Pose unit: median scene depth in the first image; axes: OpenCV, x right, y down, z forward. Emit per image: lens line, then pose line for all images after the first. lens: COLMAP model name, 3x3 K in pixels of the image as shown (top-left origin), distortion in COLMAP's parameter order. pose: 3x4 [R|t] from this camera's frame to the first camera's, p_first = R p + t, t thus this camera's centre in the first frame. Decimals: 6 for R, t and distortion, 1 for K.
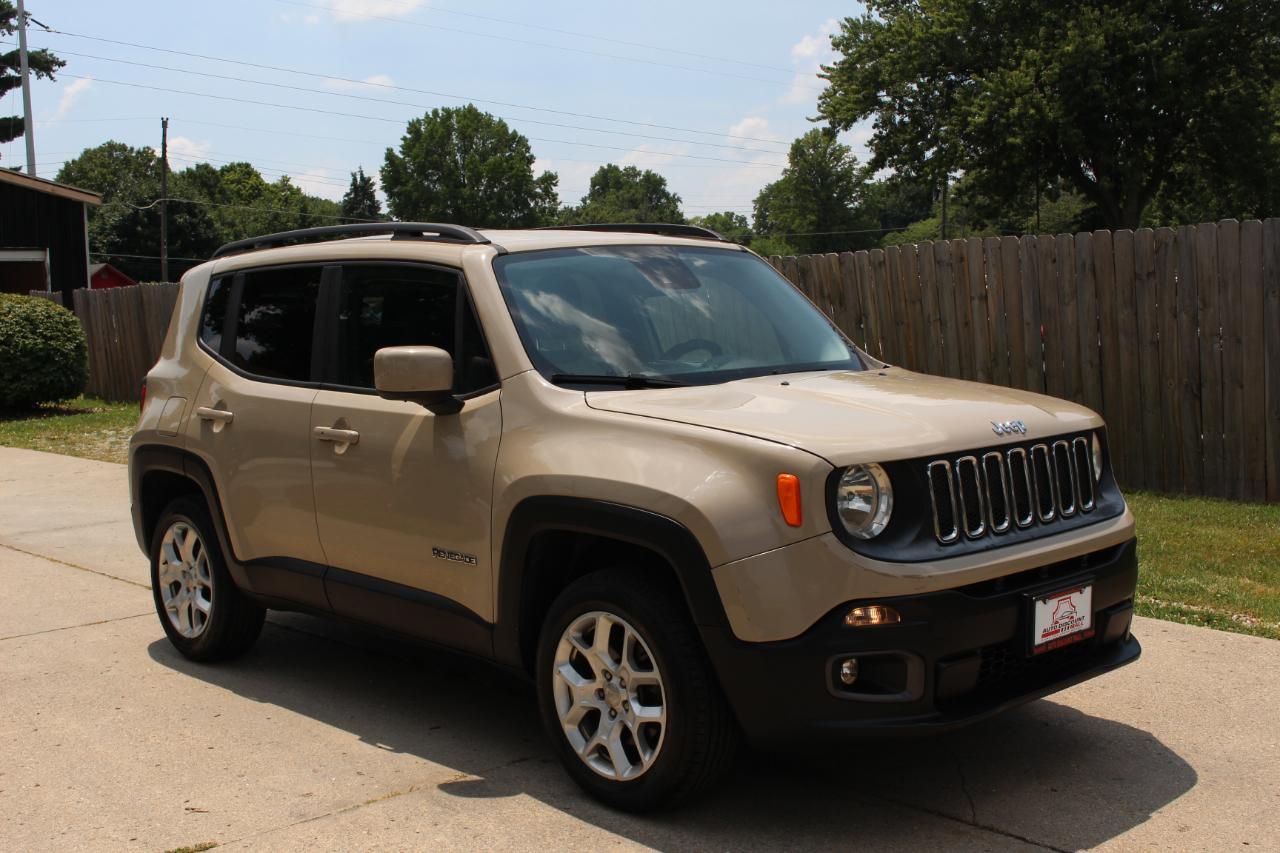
lens RADIAL K [[1513.4, 0, 640.0], [0, 1513.4, 426.5], [0, 0, 1]] dist [-0.044984, -0.009619]
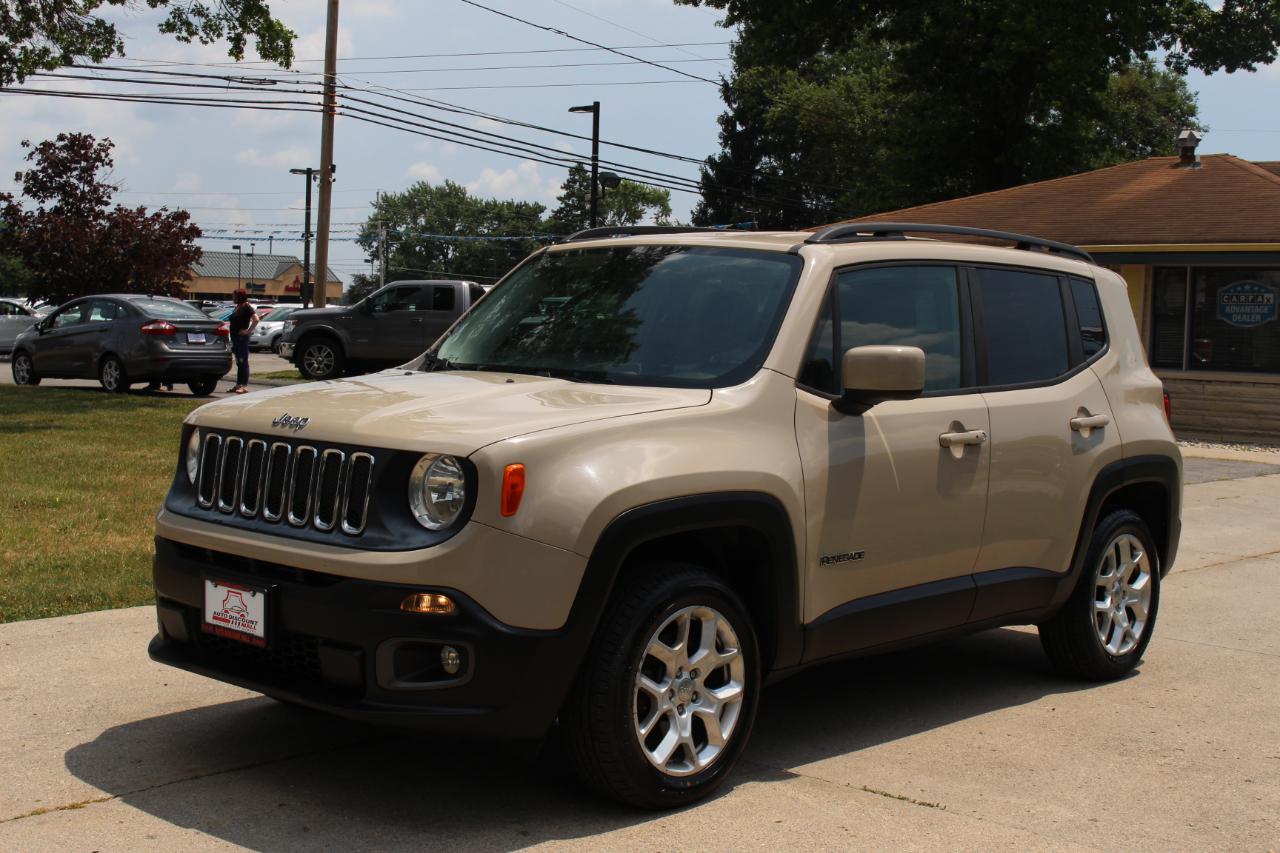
lens RADIAL K [[1732.4, 0, 640.0], [0, 1732.4, 426.5], [0, 0, 1]] dist [-0.004124, 0.016314]
pose [[0.067649, 0.095946, -0.993085, 0.327522], [-0.123474, 0.988519, 0.087094, -0.029176], [0.990039, 0.116728, 0.078719, 0.266352]]
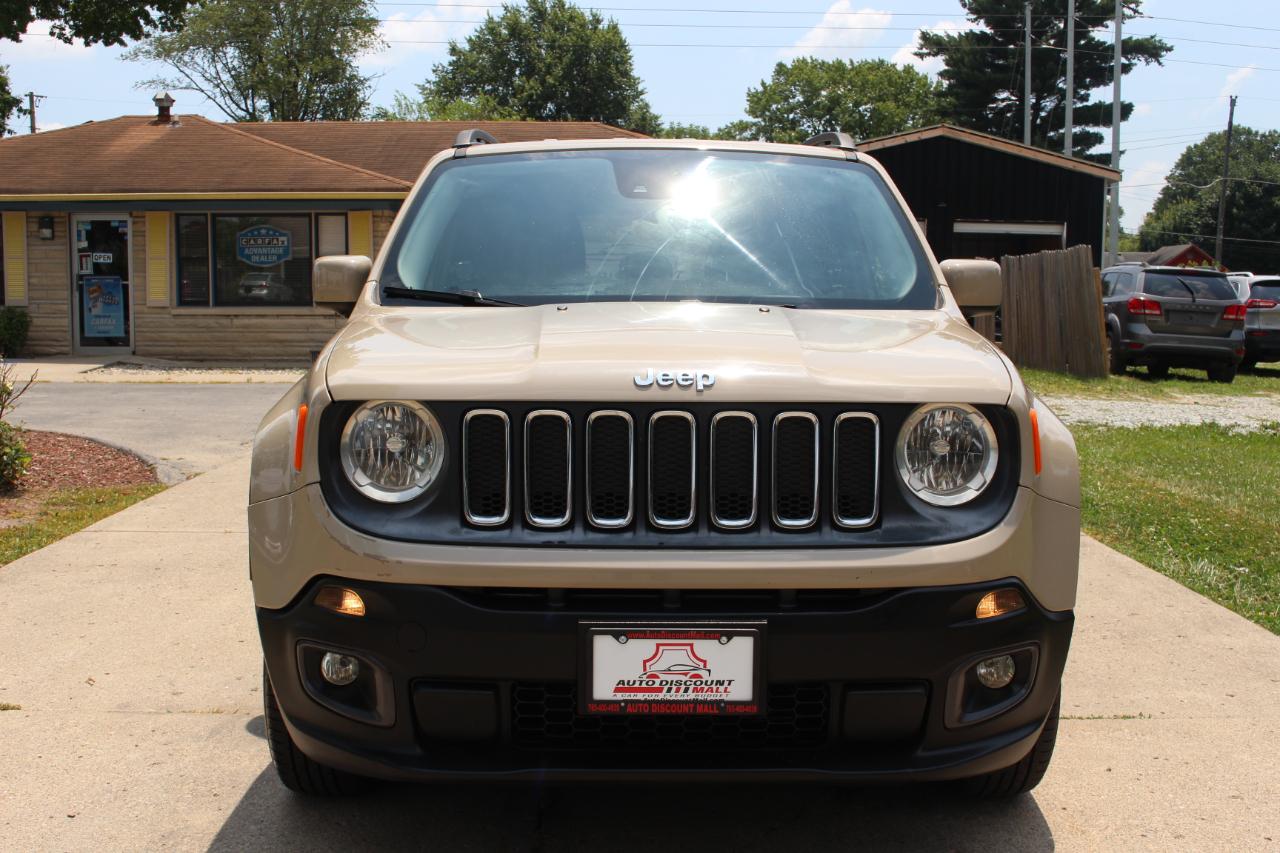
lens RADIAL K [[1476.7, 0, 640.2], [0, 1476.7, 409.2], [0, 0, 1]] dist [-0.115054, 0.143724]
pose [[0.735906, 0.091603, -0.670858, 0.158245], [-0.090201, 0.995238, 0.036949, -0.002189], [0.671048, 0.033322, 0.740665, 0.117287]]
